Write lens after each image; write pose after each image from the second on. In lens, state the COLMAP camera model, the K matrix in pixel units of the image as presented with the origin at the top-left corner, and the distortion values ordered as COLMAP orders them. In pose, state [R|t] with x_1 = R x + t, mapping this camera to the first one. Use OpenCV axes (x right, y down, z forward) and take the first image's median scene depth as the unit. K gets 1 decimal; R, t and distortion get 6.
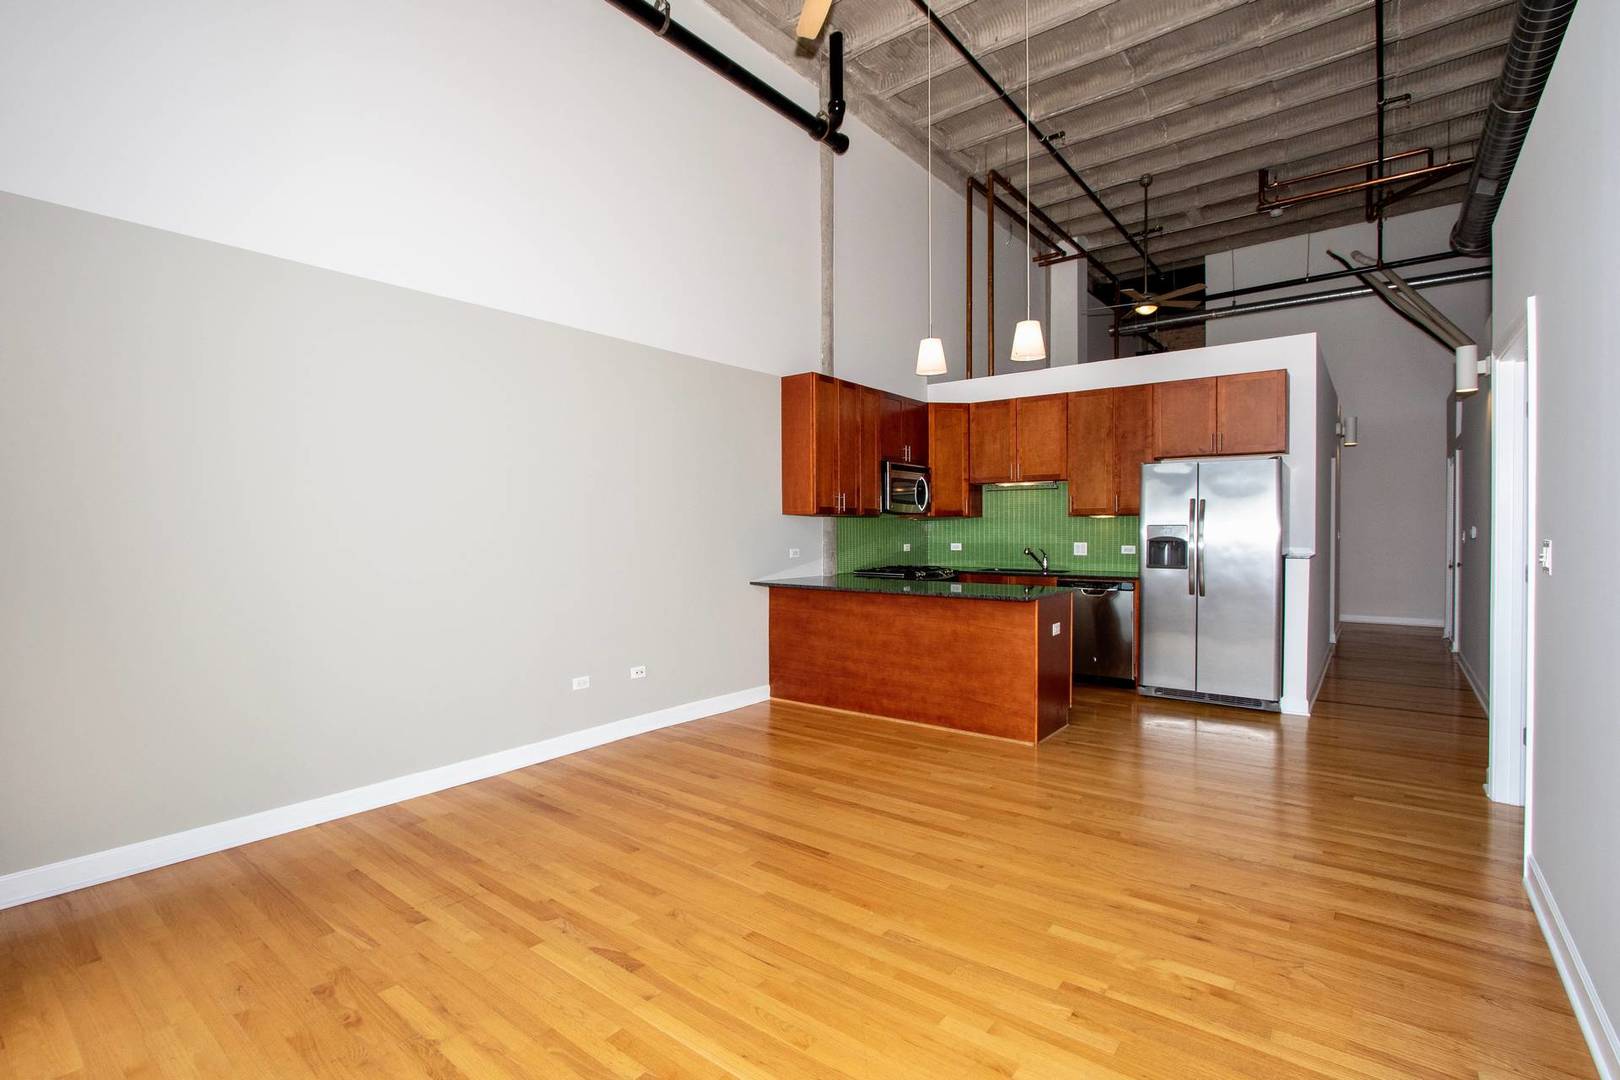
lens RADIAL K [[745.0, 0, 816.3], [0, 745.0, 538.8], [0, 0, 1]] dist [-0.013879, 0.000417]
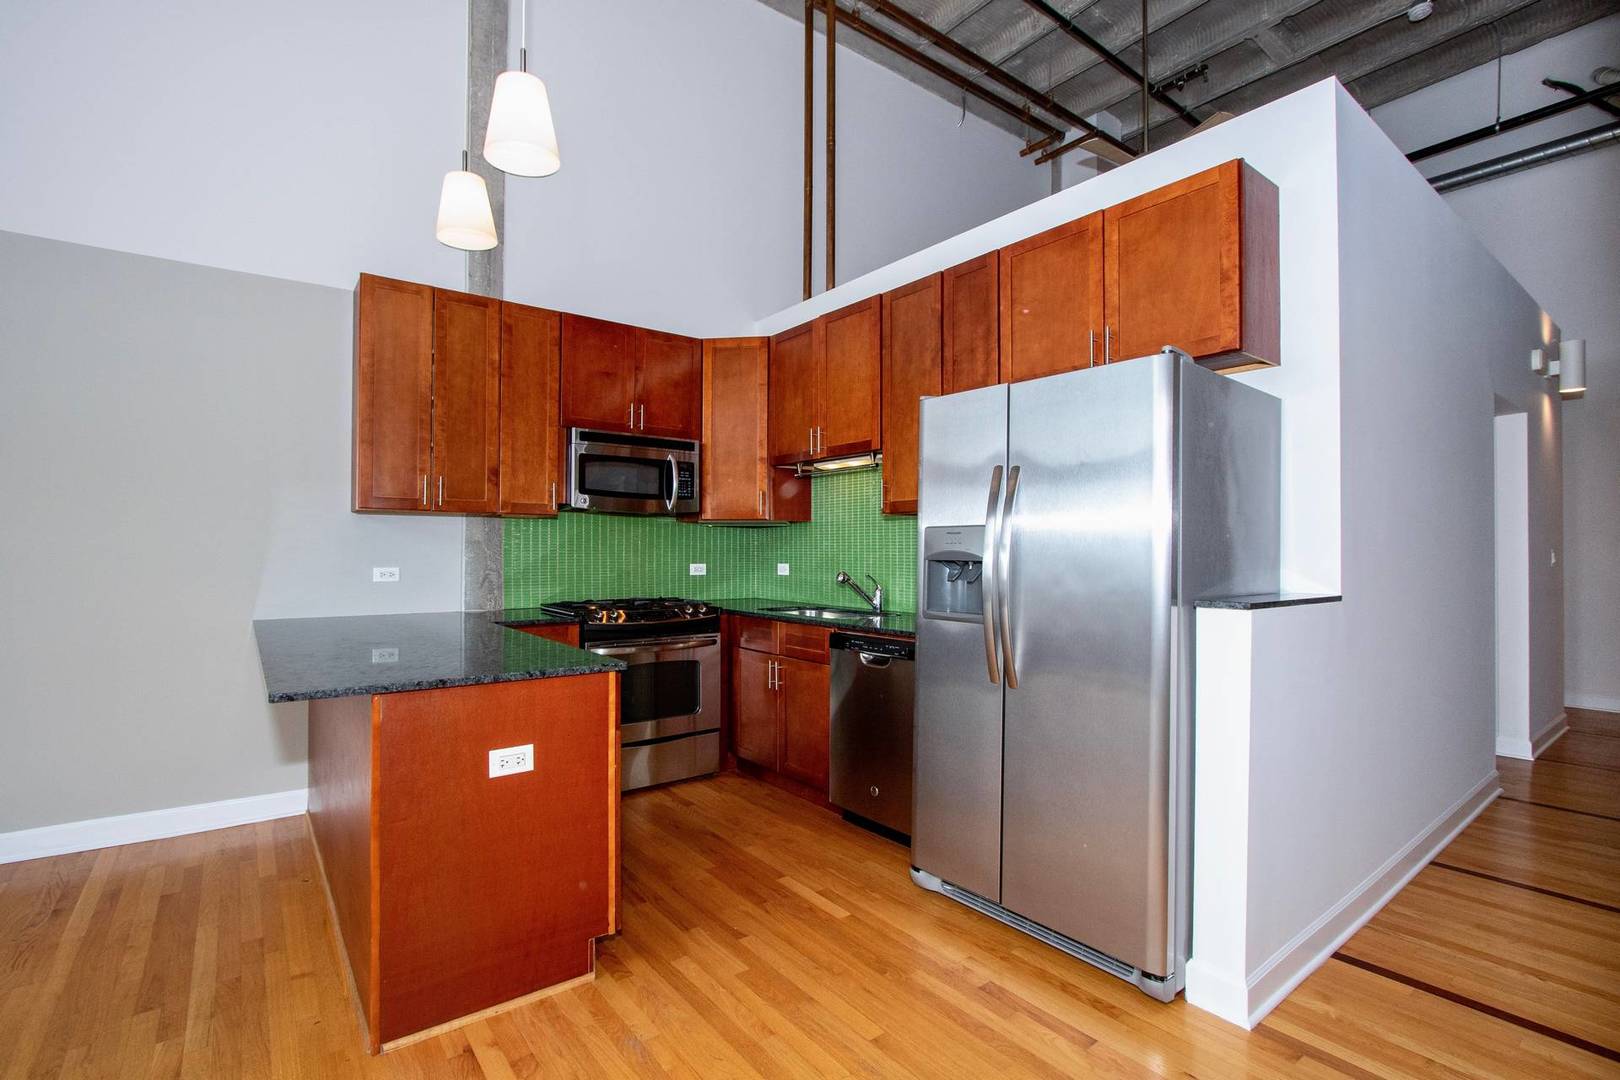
lens RADIAL K [[745.0, 0, 807.0], [0, 745.0, 544.0], [0, 0, 1]] dist [-0.013879, 0.000417]
pose [[0.966055, 0.004099, -0.258302, 0.442398], [-0.010320, 0.999688, -0.022735, 0.003808], [0.258129, 0.024629, 0.965797, 0.467055]]
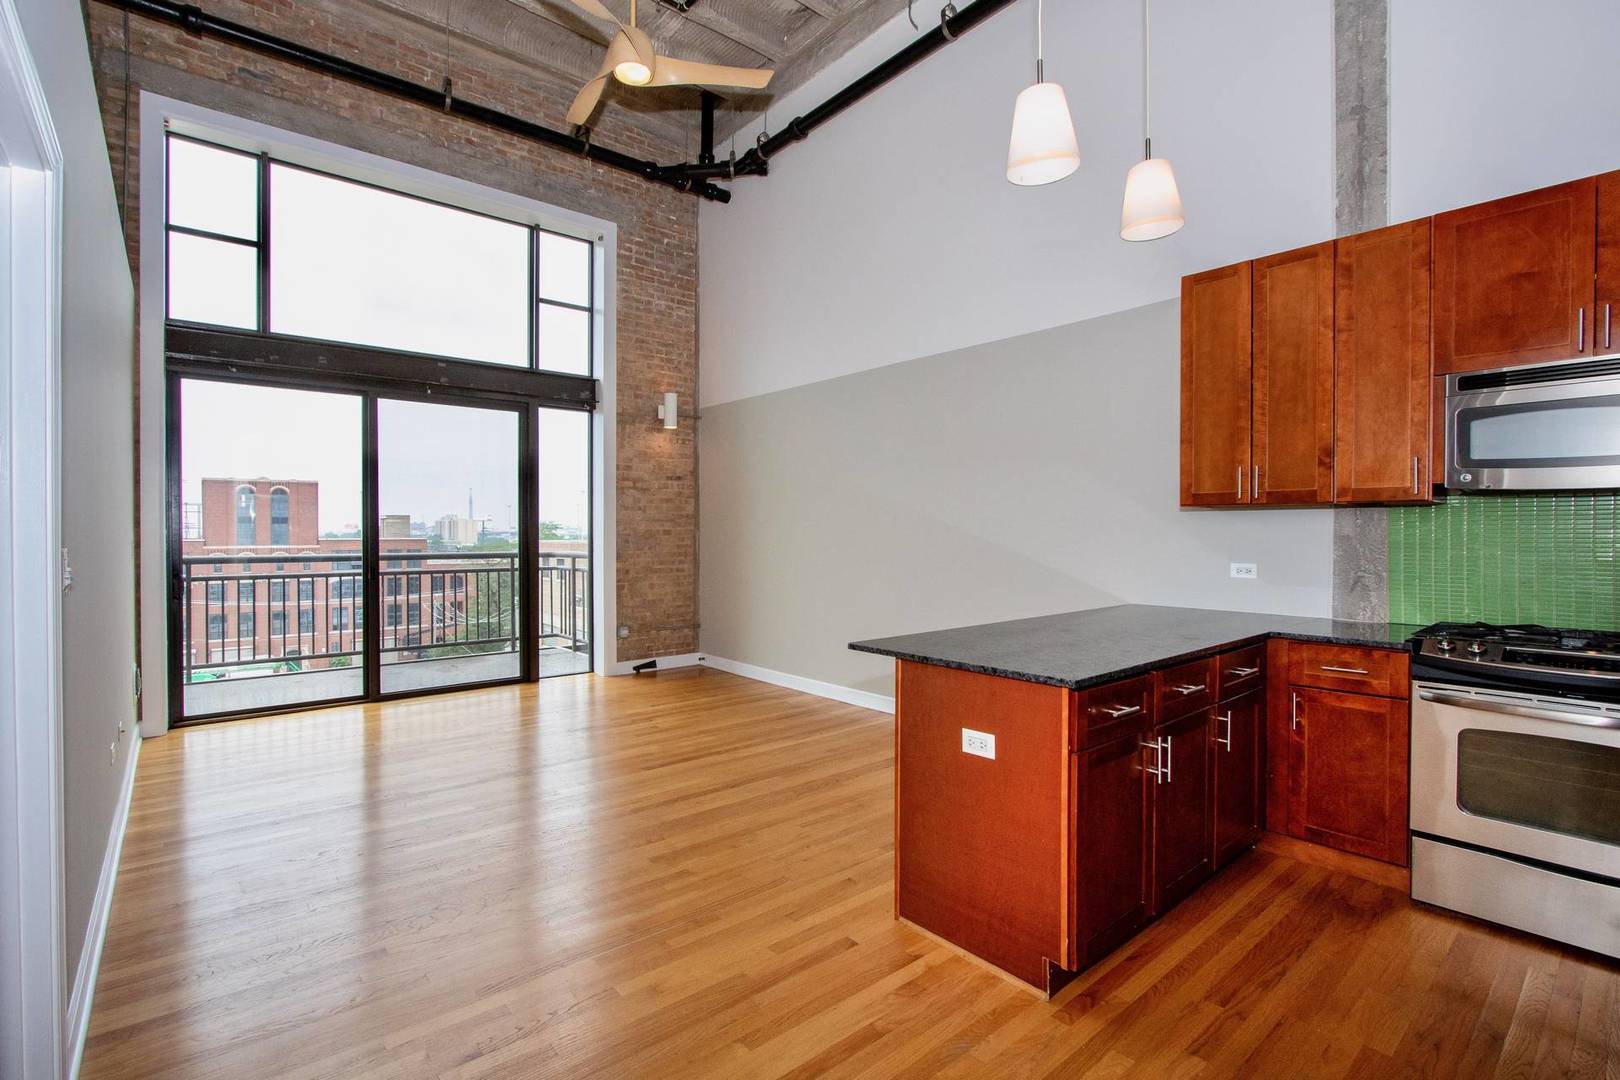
lens RADIAL K [[745.0, 0, 768.7], [0, 745.0, 538.7], [0, 0, 1]] dist [-0.013879, 0.000417]
pose [[-0.239527, 0.014338, -0.970784, 0.604919], [-0.013450, 0.999746, 0.018084, -0.011815], [0.970797, 0.017388, -0.239273, 0.730195]]
